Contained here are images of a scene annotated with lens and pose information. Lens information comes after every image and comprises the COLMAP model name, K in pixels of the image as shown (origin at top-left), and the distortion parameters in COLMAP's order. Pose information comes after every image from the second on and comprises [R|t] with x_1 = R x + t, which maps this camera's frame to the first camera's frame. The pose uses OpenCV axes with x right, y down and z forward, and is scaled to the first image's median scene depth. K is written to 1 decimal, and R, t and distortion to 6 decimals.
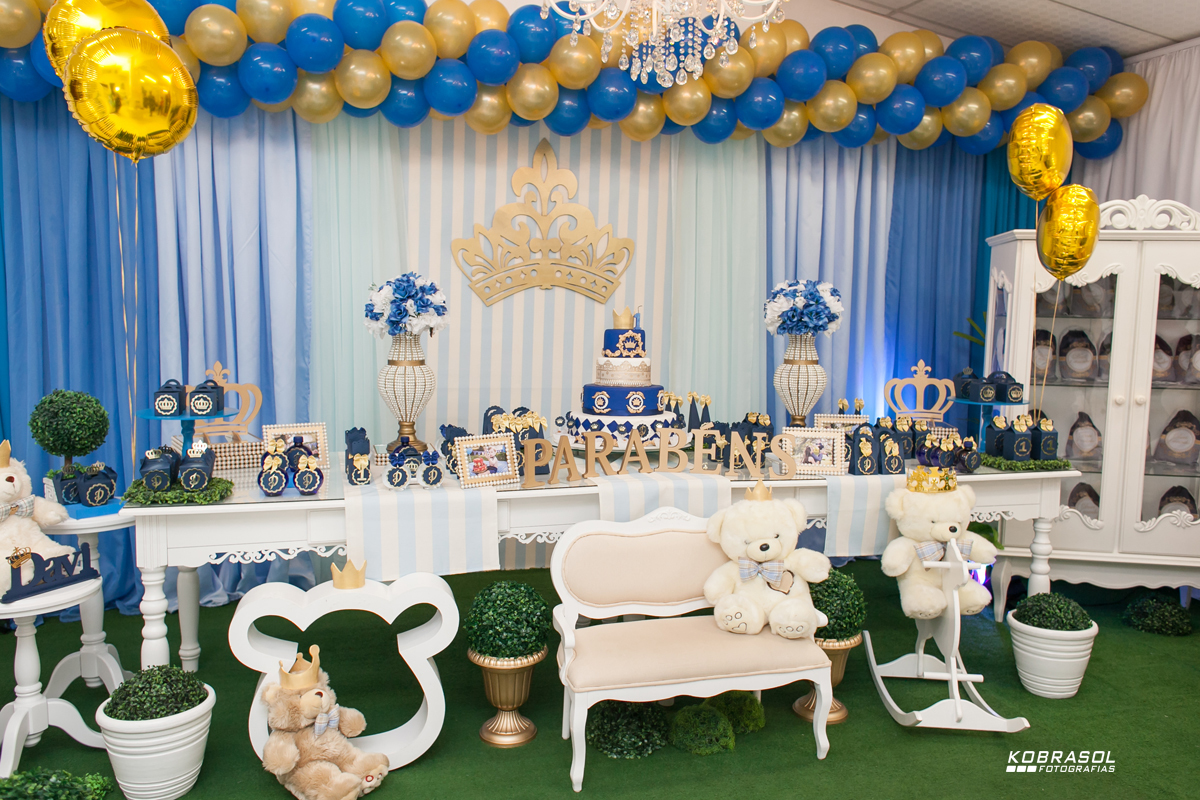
lens RADIAL K [[998.6, 0, 600.0], [0, 998.6, 400.0], [0, 0, 1]] dist [0.050623, -0.002108]
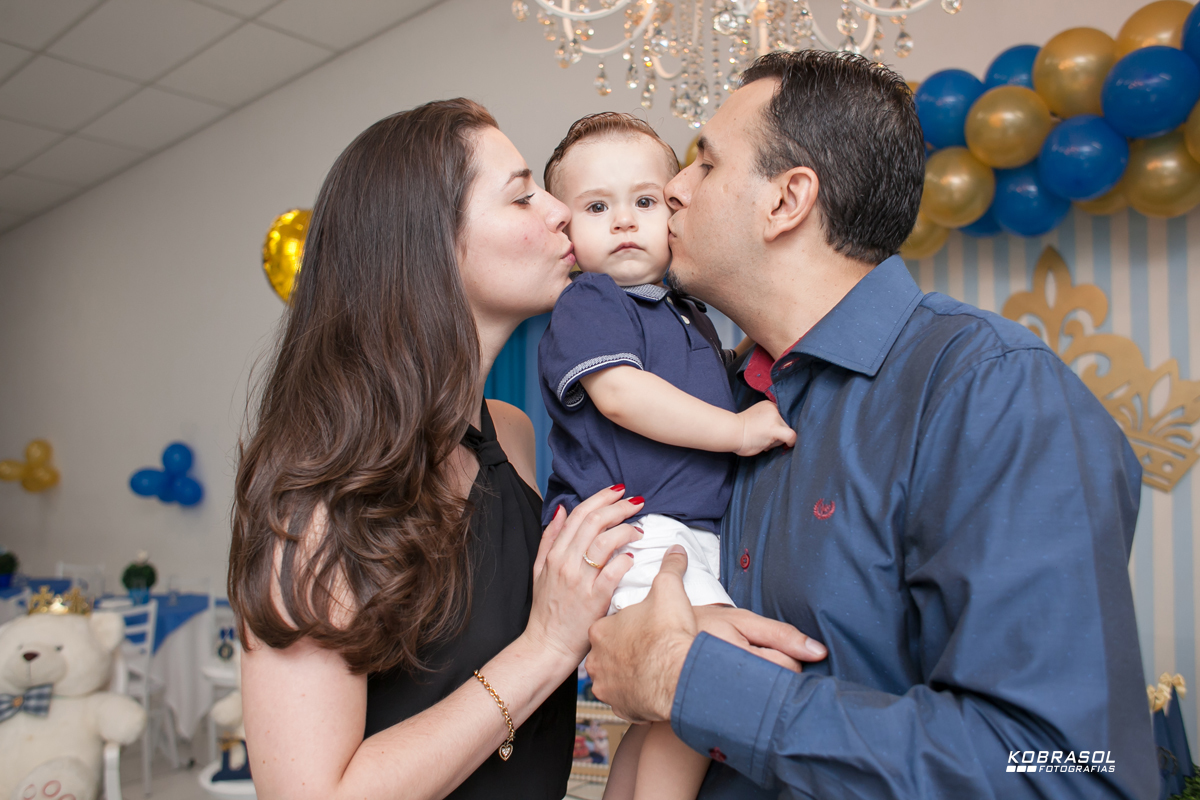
lens RADIAL K [[965.8, 0, 600.9], [0, 965.8, 404.6], [0, 0, 1]] dist [-0.105225, 0.138546]
pose [[0.560345, -0.073042, -0.825032, 0.387824], [-0.065682, 0.989048, -0.132173, -0.070186], [0.825651, 0.128252, 0.549411, 0.559188]]
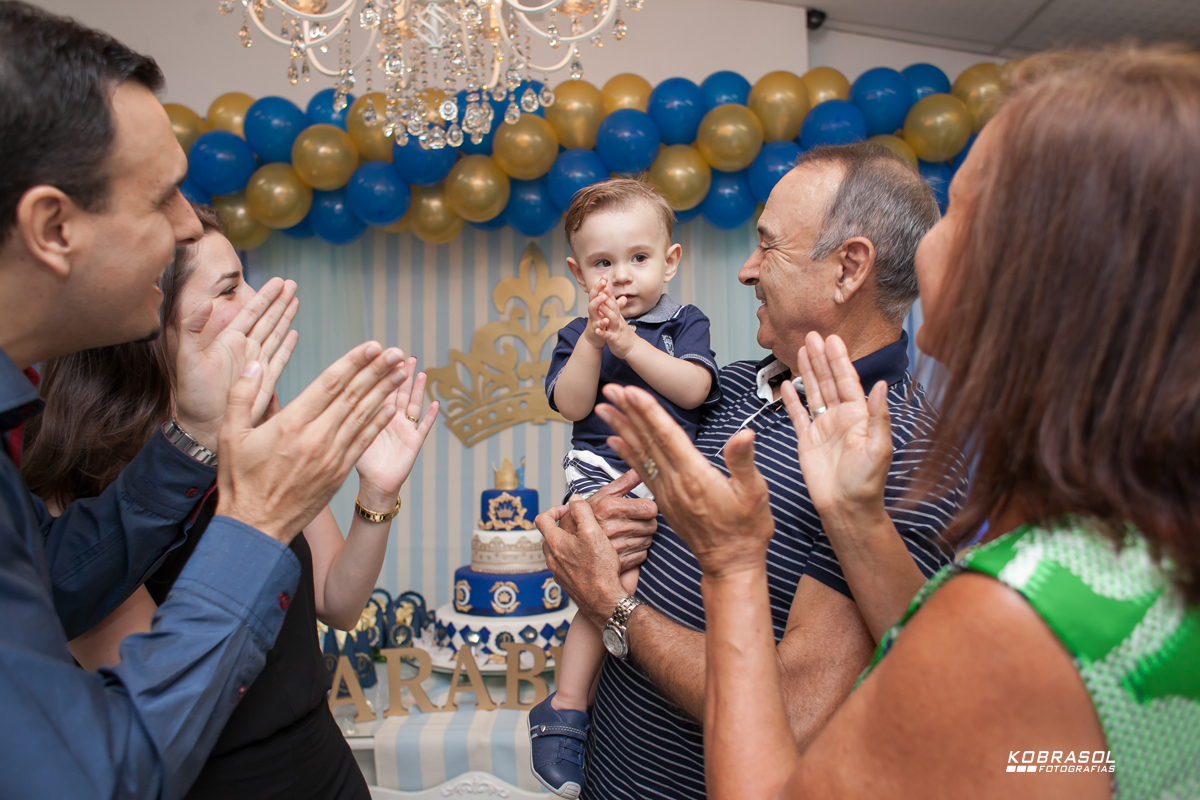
lens RADIAL K [[965.8, 0, 600.9], [0, 965.8, 404.6], [0, 0, 1]] dist [-0.105225, 0.138546]
pose [[0.954224, -0.036732, -0.296829, 0.303398], [0.005641, 0.994464, -0.104929, -0.060546], [0.299040, 0.098451, 0.949148, 0.373154]]
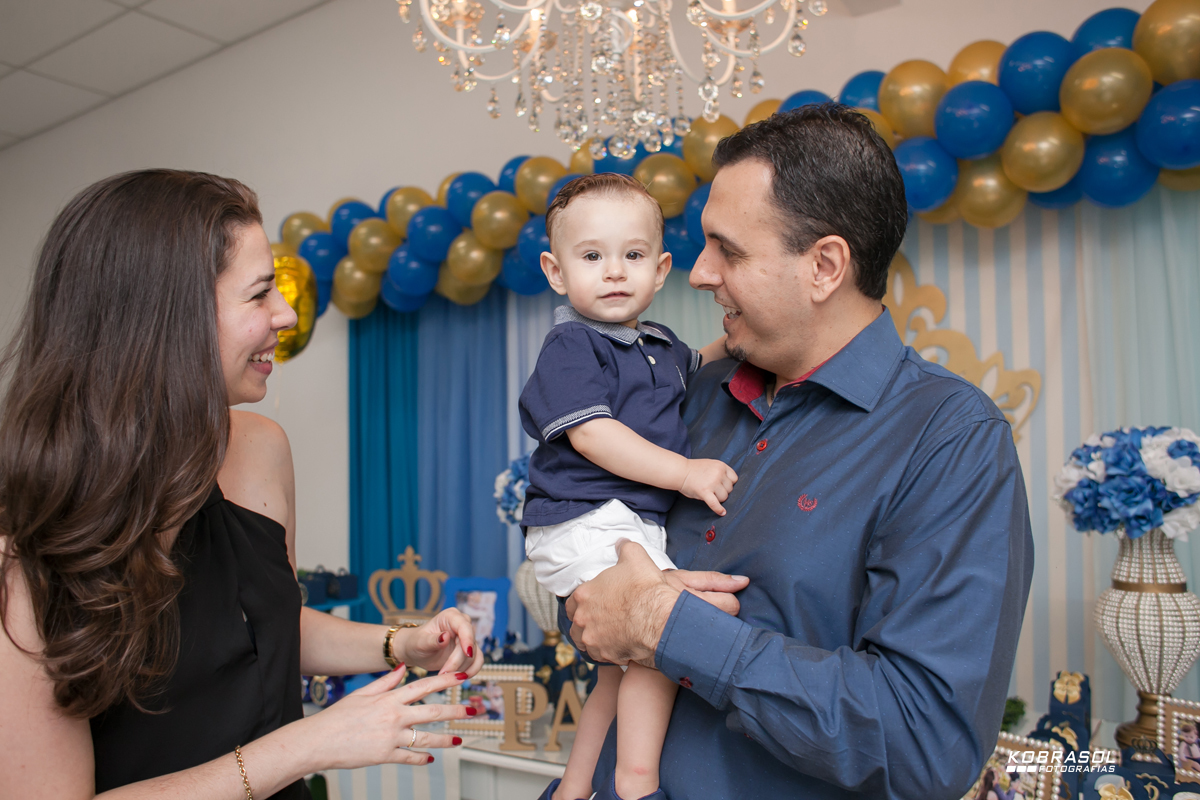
lens RADIAL K [[965.8, 0, 600.9], [0, 965.8, 404.6], [0, 0, 1]] dist [-0.105225, 0.138546]
pose [[0.651328, -0.069424, -0.755614, 0.438424], [-0.042876, 0.990848, -0.127995, -0.062151], [0.757584, 0.115764, 0.642390, 0.521990]]
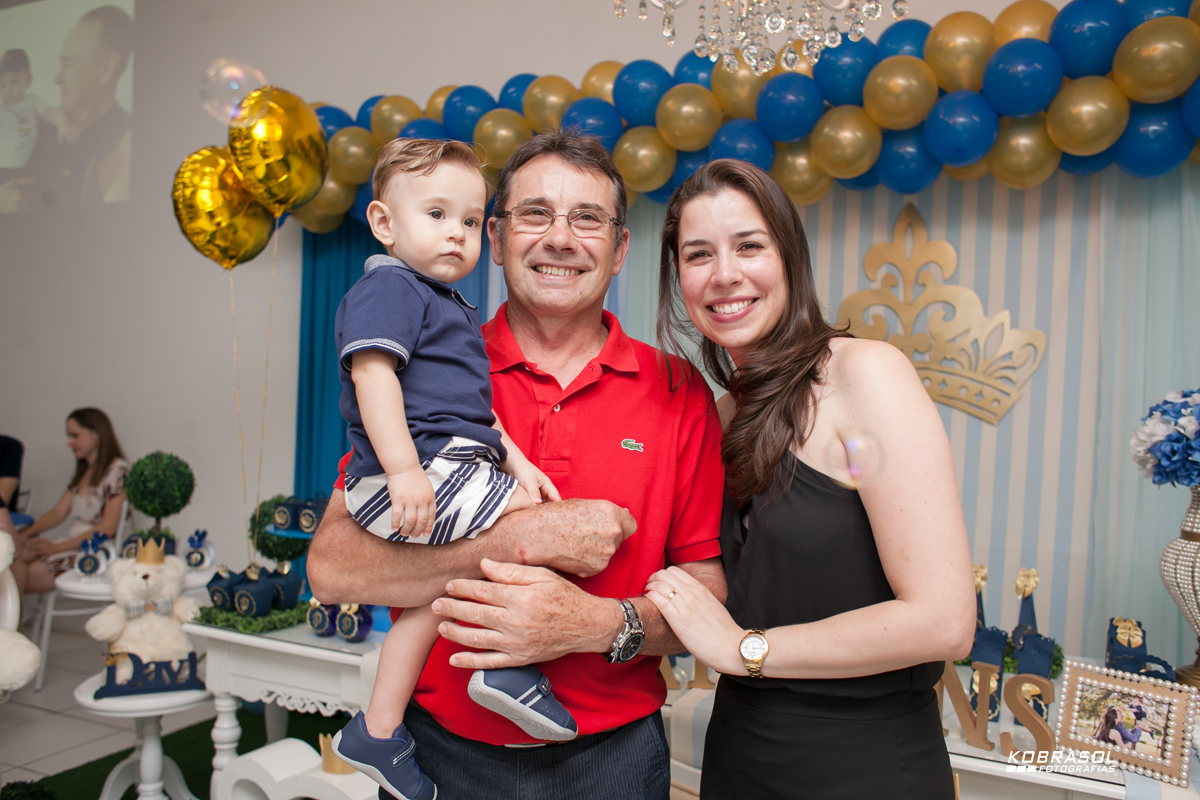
lens RADIAL K [[963.4, 0, 601.6], [0, 963.4, 405.0], [0, 0, 1]] dist [-0.106856, 0.144545]
pose [[0.753770, 0.008400, -0.657085, 0.318956], [-0.083903, 0.992965, -0.083555, -0.043107], [0.651760, 0.118112, 0.749172, 0.445336]]
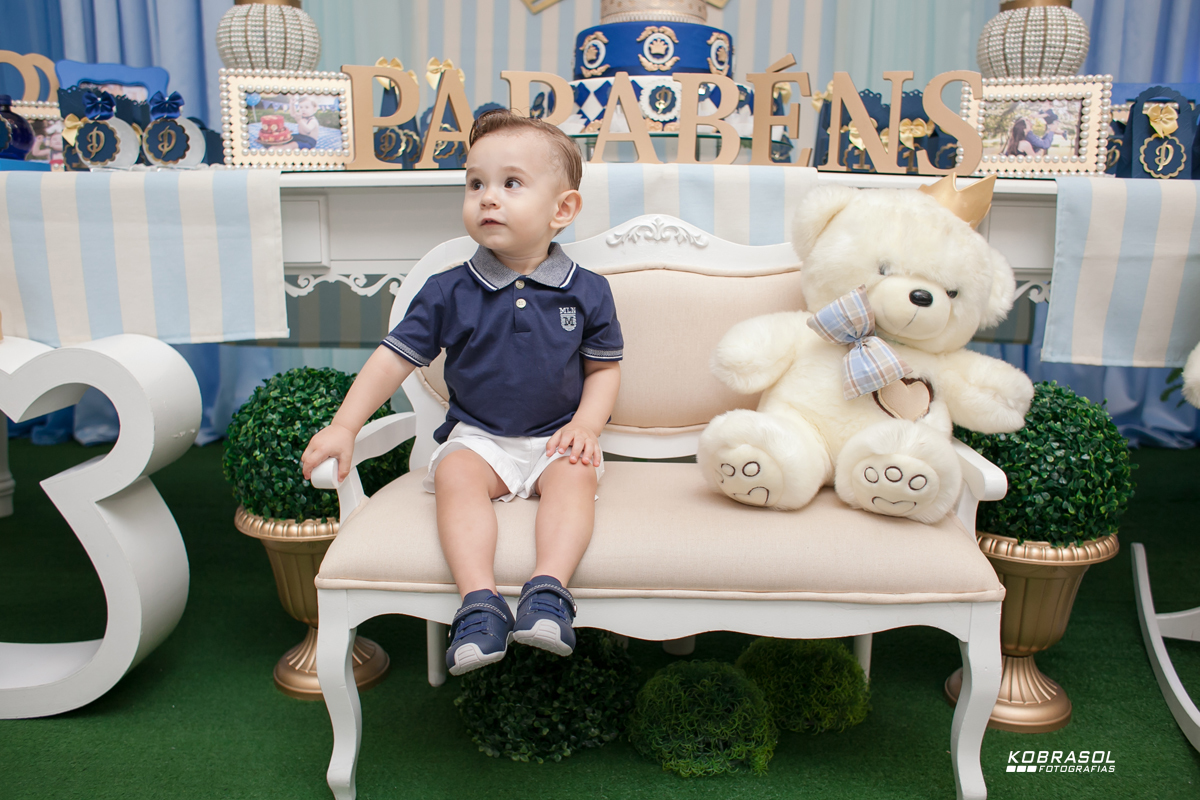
lens RADIAL K [[999.6, 0, 600.0], [0, 999.6, 400.0], [0, 0, 1]] dist [-0.113724, 0.155792]
pose [[0.961642, 0.043822, -0.270785, 0.148625], [-0.022154, 0.996339, 0.082567, 0.136191], [0.273412, -0.073401, 0.959093, 0.510611]]
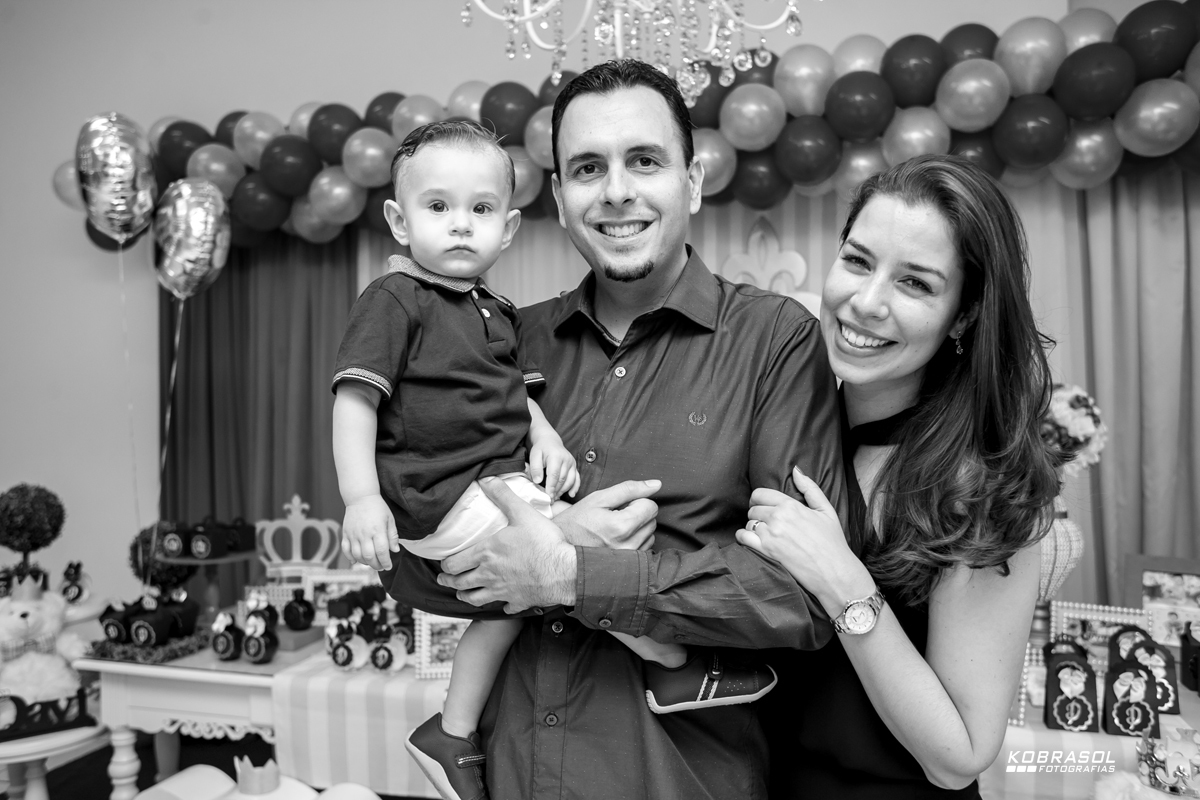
lens RADIAL K [[965.8, 0, 600.9], [0, 965.8, 404.6], [0, 0, 1]] dist [-0.105225, 0.138546]
pose [[0.849056, -0.021843, -0.527851, 0.317725], [-0.030314, 0.995484, -0.089955, -0.049431], [0.527432, 0.092378, 0.844560, 0.391298]]
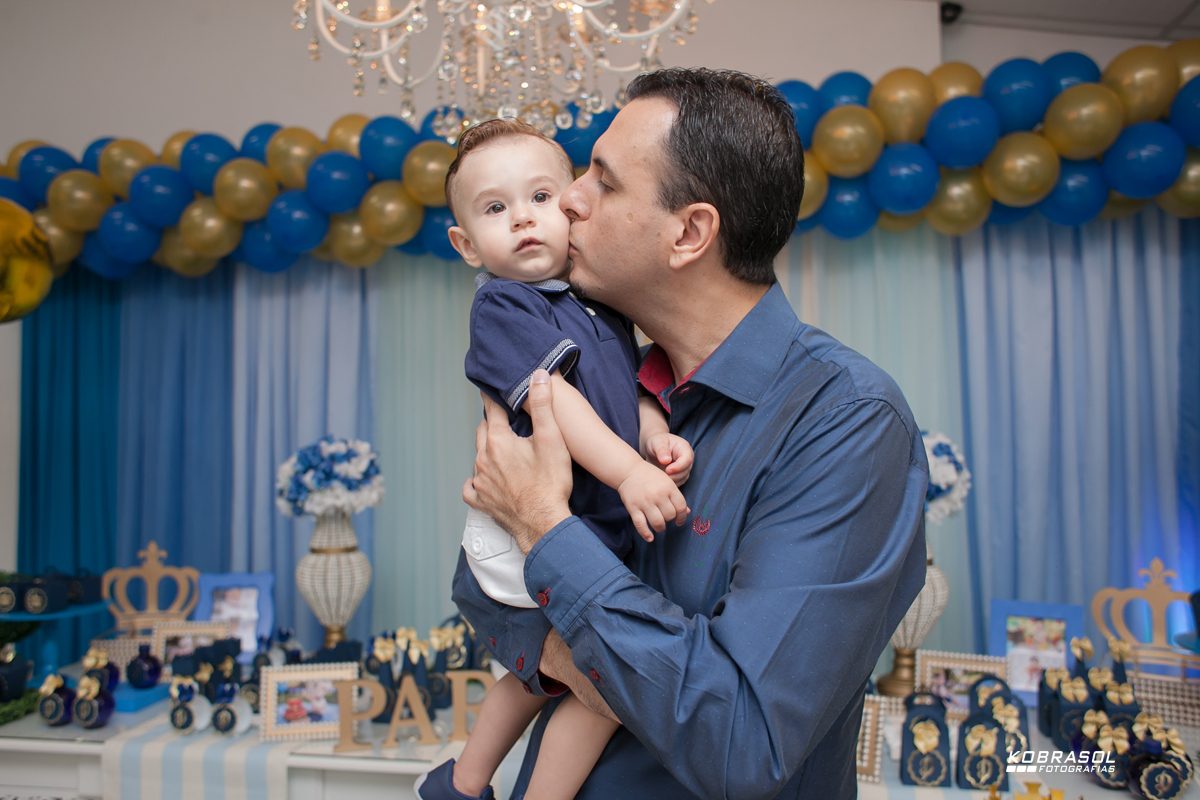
lens RADIAL K [[965.8, 0, 600.9], [0, 965.8, 404.6], [0, 0, 1]] dist [-0.105225, 0.138546]
pose [[0.890323, -0.034642, -0.454010, 0.342385], [-0.025001, 0.991878, -0.124711, -0.062273], [0.454643, 0.122384, 0.882226, 0.425083]]
